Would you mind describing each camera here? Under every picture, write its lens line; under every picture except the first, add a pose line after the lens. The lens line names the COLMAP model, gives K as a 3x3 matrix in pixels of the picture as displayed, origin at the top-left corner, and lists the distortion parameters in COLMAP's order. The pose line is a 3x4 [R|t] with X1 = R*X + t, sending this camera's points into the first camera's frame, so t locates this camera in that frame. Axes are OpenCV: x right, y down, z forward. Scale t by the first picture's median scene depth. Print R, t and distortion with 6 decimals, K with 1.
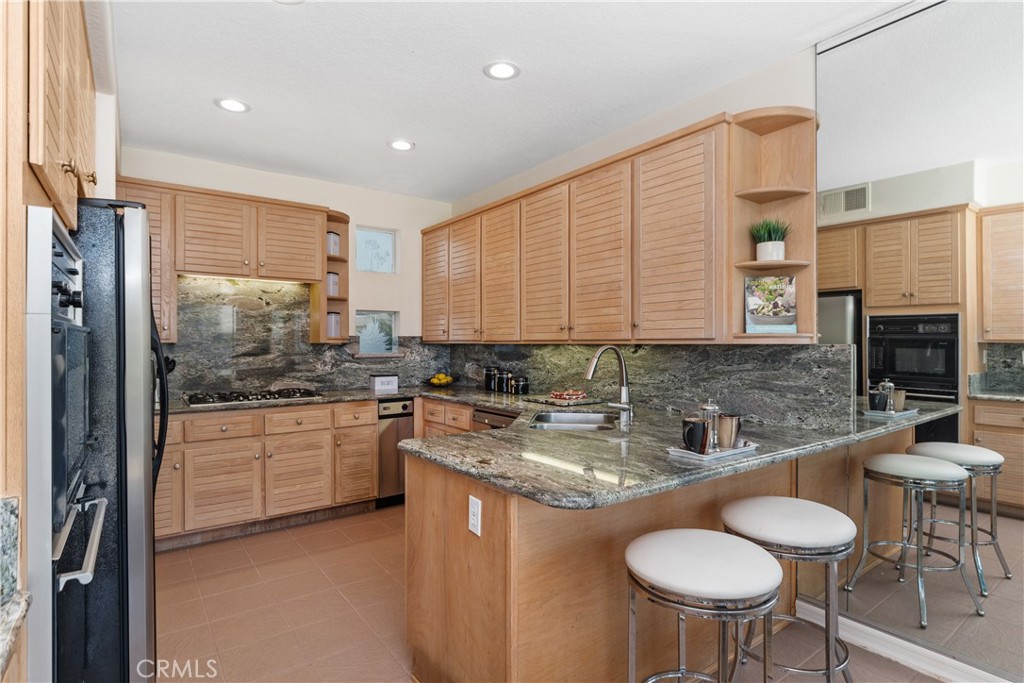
lens RADIAL K [[522.4, 0, 512.0], [0, 522.4, 341.5], [0, 0, 1]] dist [0.002289, 0.000167]
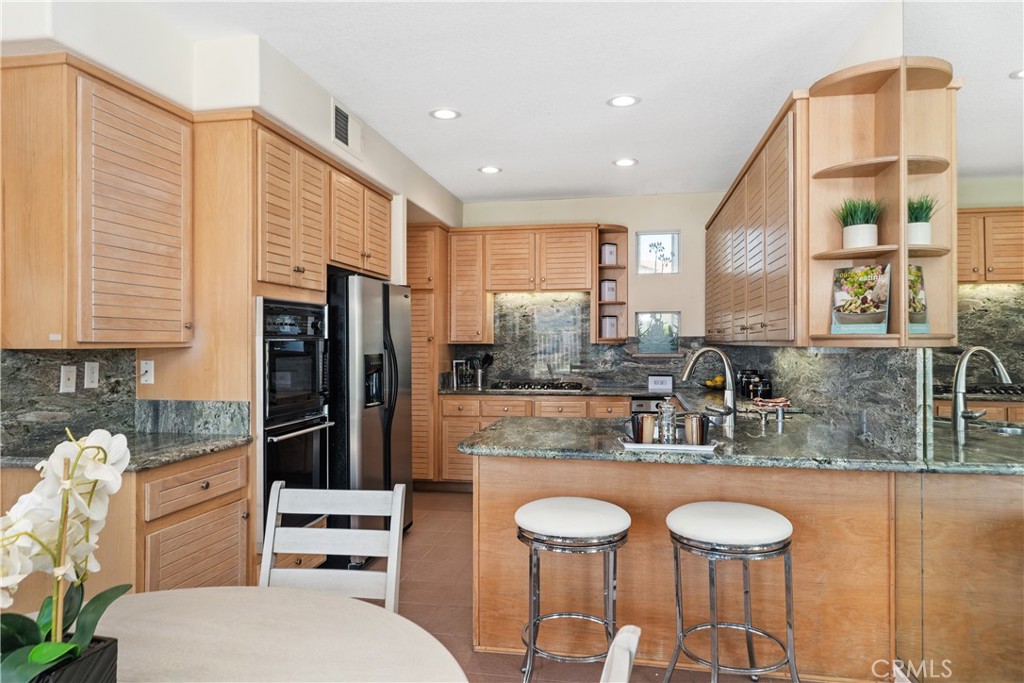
lens RADIAL K [[624.0, 0, 512.0], [0, 624.0, 341.5], [0, 0, 1]] dist [0.000699, -0.000076]
pose [[0.686076, -0.002058, -0.727527, 0.543990], [0.004582, 0.999988, 0.001491, -0.004909], [0.727516, -0.004357, 0.686077, -0.061496]]
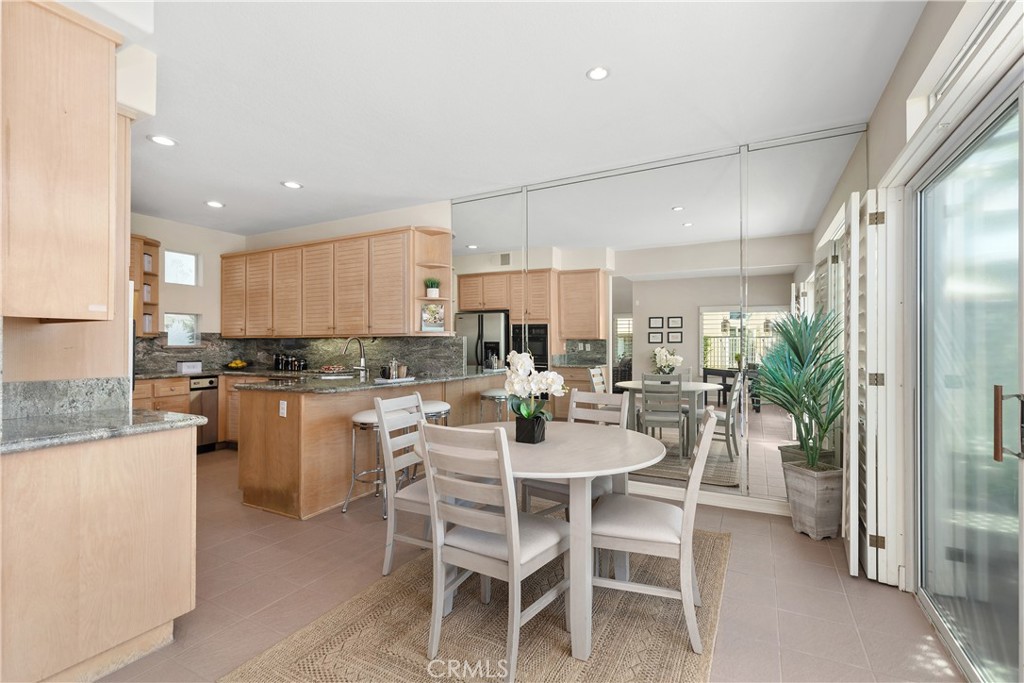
lens RADIAL K [[462.8, 0, 510.4], [0, 462.8, 342.4], [0, 0, 1]] dist [0.009100, -0.000106]
pose [[0.900188, 0.002396, 0.435494, -0.026542], [-0.000981, 0.999993, -0.003474, 0.023331], [-0.435500, 0.002700, 0.900185, -0.537169]]
